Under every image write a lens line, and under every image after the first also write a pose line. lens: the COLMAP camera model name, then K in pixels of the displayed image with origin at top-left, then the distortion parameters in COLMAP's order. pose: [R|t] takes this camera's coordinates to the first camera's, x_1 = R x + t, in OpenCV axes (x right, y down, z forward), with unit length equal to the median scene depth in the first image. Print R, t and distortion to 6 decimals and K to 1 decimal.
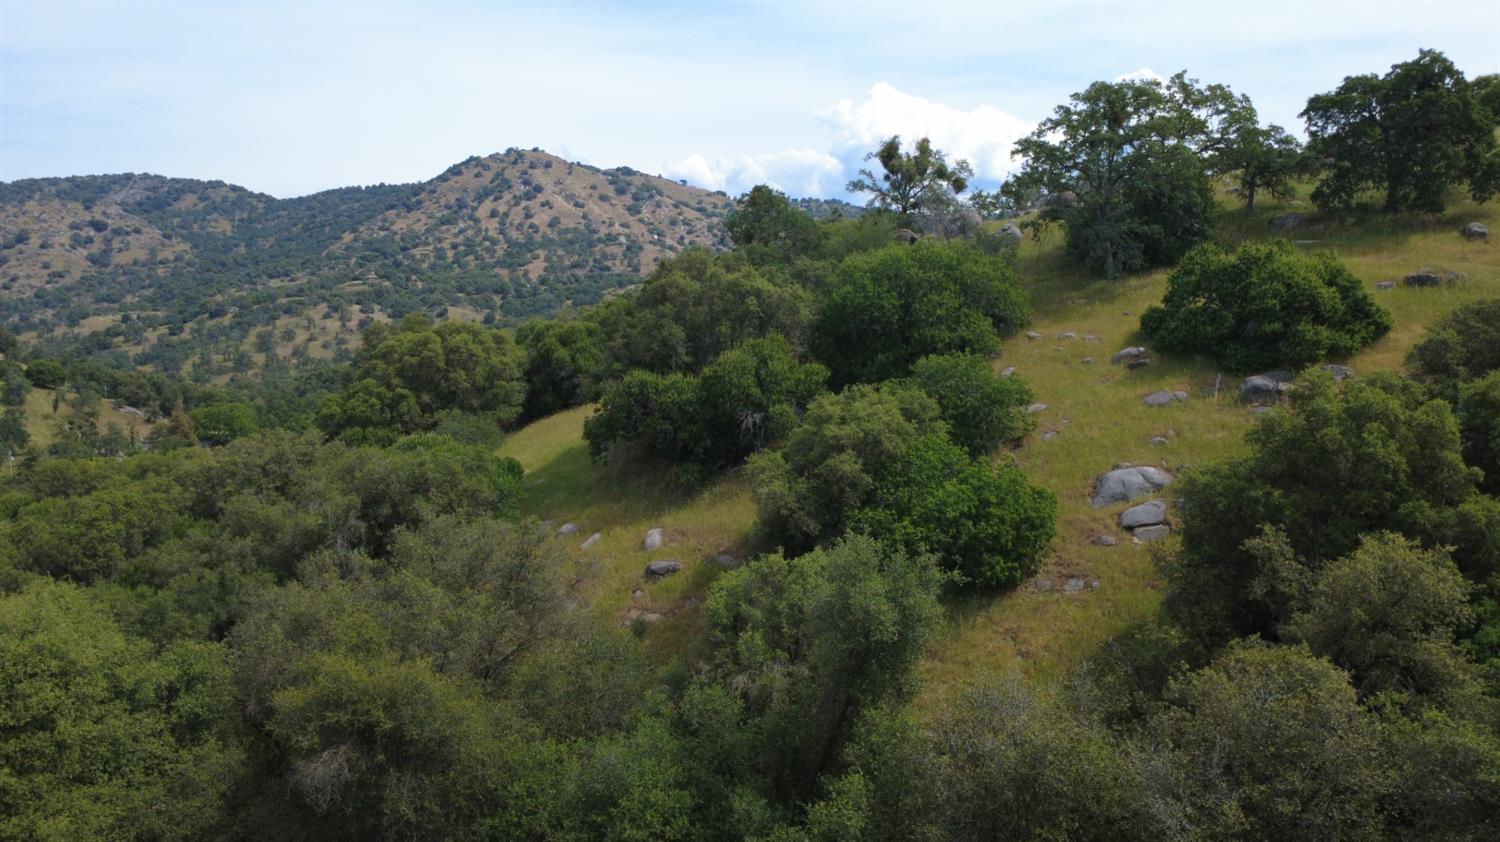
lens RADIAL K [[1095.0, 0, 749.3], [0, 1095.0, 420.7], [0, 0, 1]] dist [-0.003456, 0.003071]
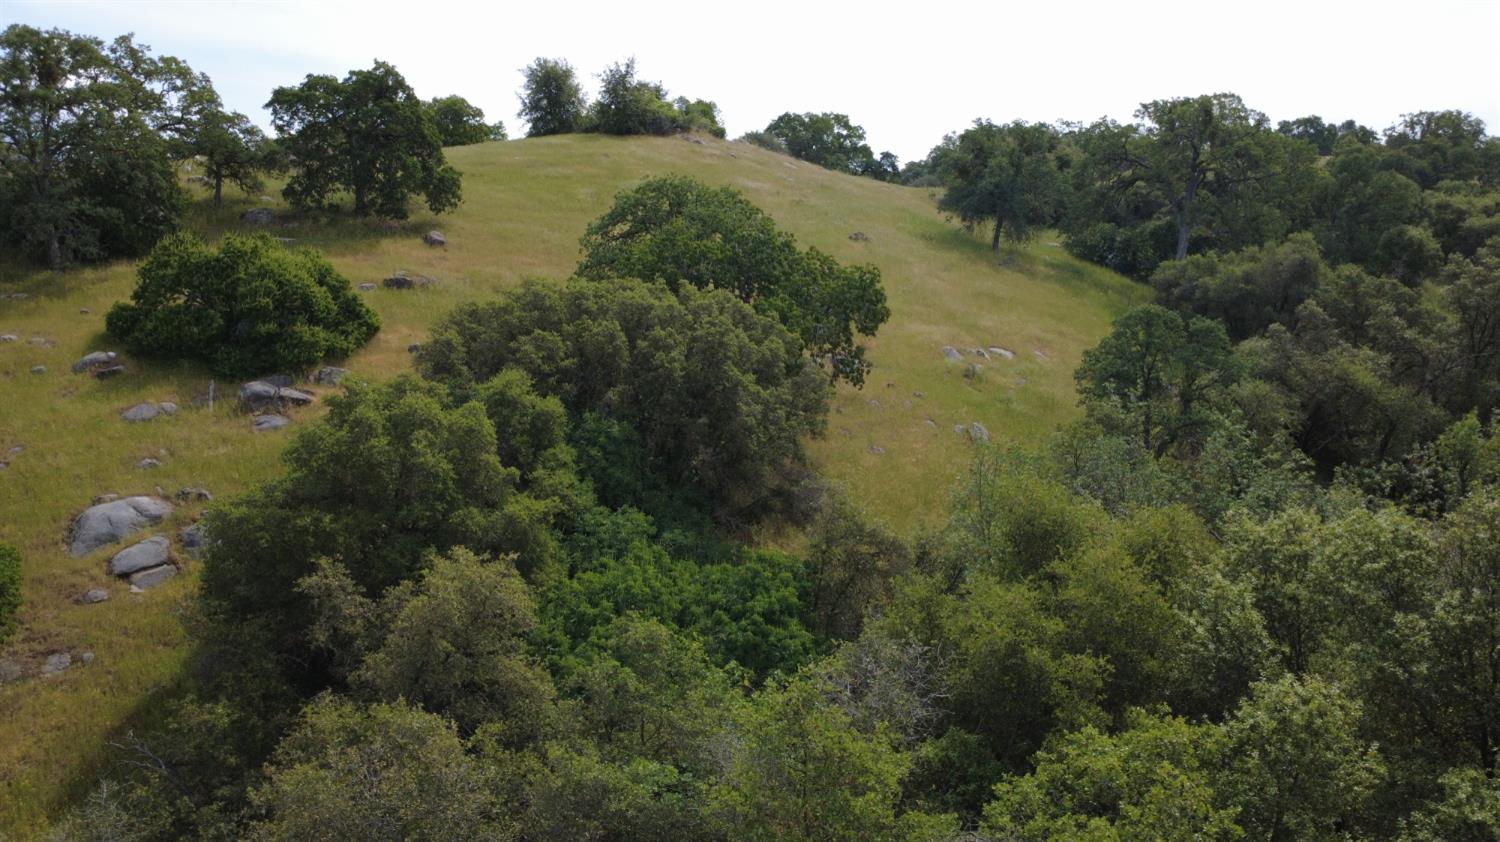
lens RADIAL K [[1095.0, 0, 753.5], [0, 1095.0, 422.7], [0, 0, 1]] dist [-0.003456, 0.003071]
pose [[0.625141, -0.065338, 0.777773, 0.011923], [0.065293, 0.997375, 0.031306, -0.007288], [-0.777776, 0.031212, 0.627766, 0.094980]]
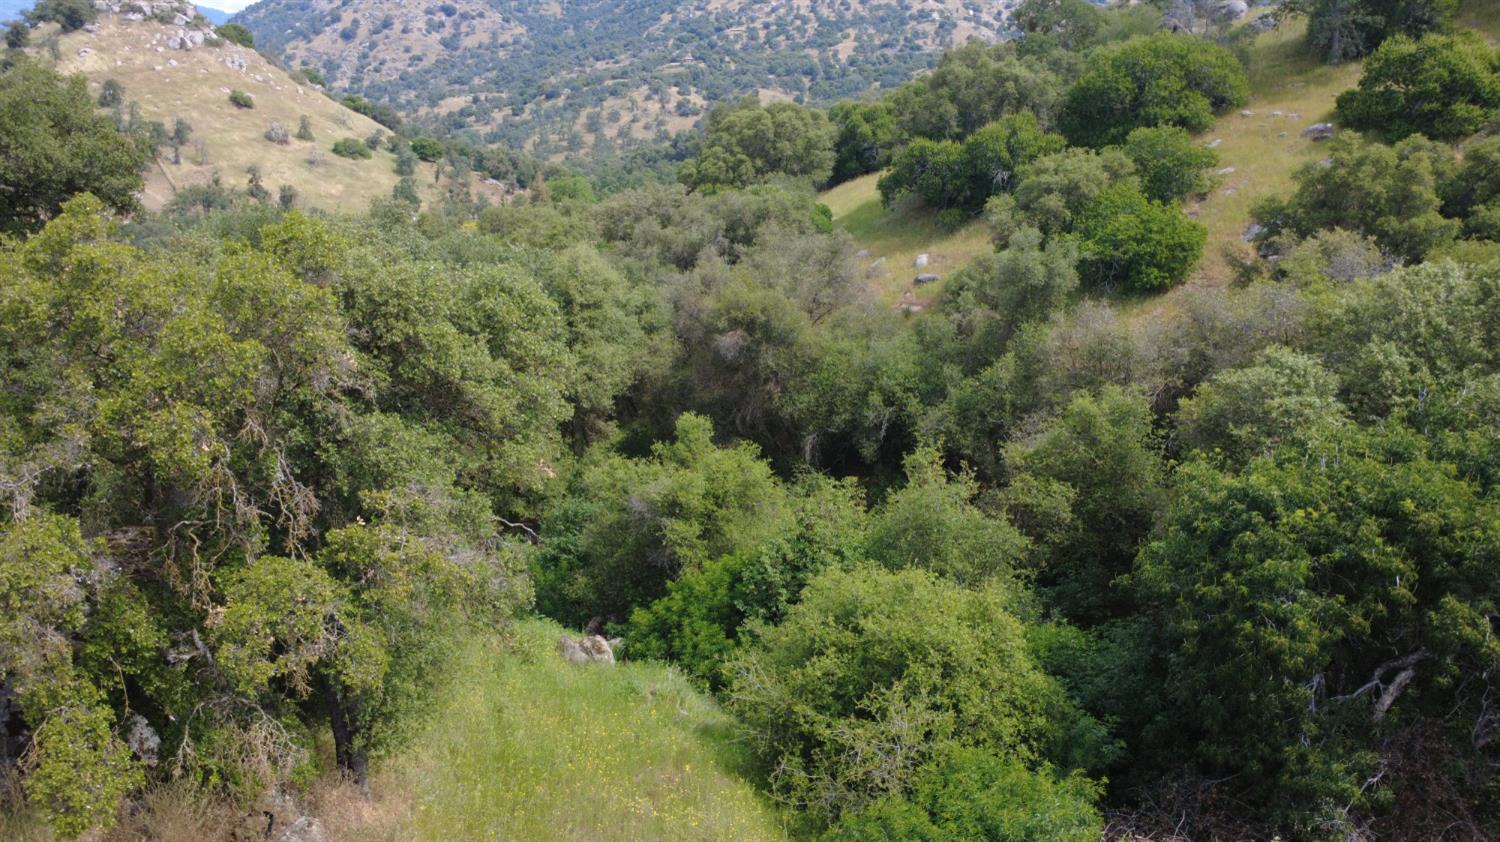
lens RADIAL K [[1095.0, 0, 753.0], [0, 1095.0, 428.9], [0, 0, 1]] dist [-0.003456, 0.003071]
pose [[0.963717, 0.079675, -0.254759, 0.071672], [-0.028119, 0.979405, 0.199938, 0.040471], [0.265442, -0.185520, 0.946109, -0.392353]]
